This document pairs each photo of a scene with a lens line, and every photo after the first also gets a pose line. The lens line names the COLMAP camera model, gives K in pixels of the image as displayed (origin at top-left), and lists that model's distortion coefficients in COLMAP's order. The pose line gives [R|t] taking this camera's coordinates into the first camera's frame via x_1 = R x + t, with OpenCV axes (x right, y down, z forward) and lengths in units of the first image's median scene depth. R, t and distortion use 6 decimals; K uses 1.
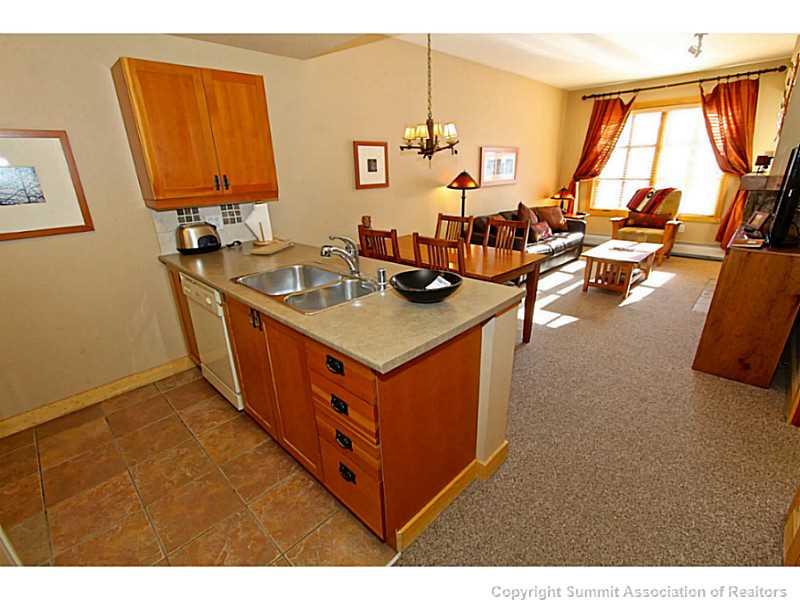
lens RADIAL K [[371.2, 0, 393.4], [0, 371.2, 315.1], [0, 0, 1]] dist [-0.021008, 0.002148]
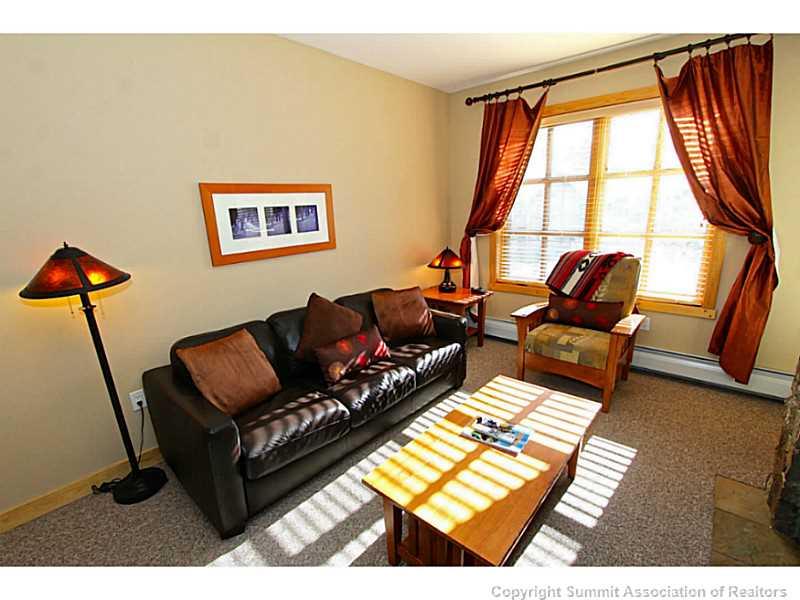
lens RADIAL K [[371.2, 0, 395.9], [0, 371.2, 312.9], [0, 0, 1]] dist [-0.021008, 0.002148]
pose [[0.998341, -0.022736, 0.052895, 0.397215], [0.027455, 0.995540, -0.090259, -0.218691], [-0.050607, 0.091562, 0.994513, 0.484231]]
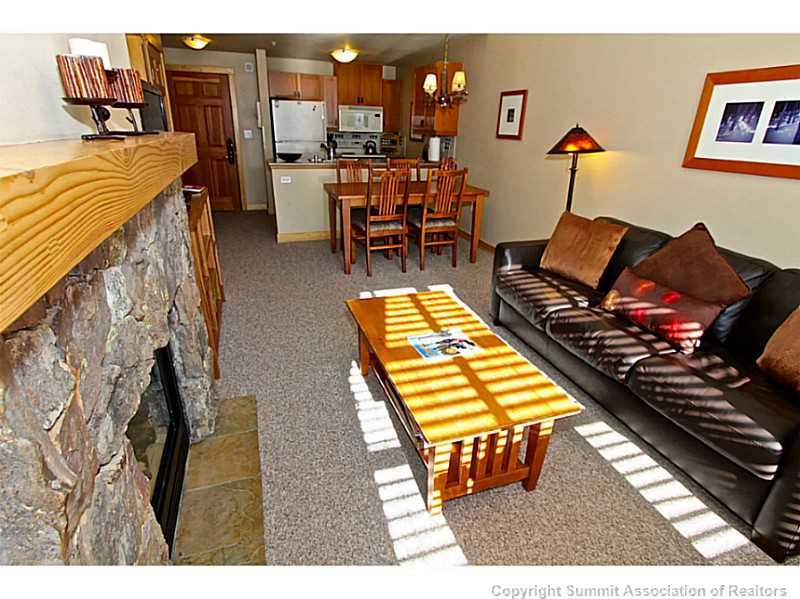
lens RADIAL K [[425.7, 0, 395.6], [0, 425.7, 306.4], [0, 0, 1]] dist [-0.018724, 0.002963]
pose [[-0.455977, 0.366040, -0.811234, 0.789991], [-0.330205, 0.776868, 0.536135, -0.338928], [0.826468, 0.512339, -0.233365, 0.831236]]
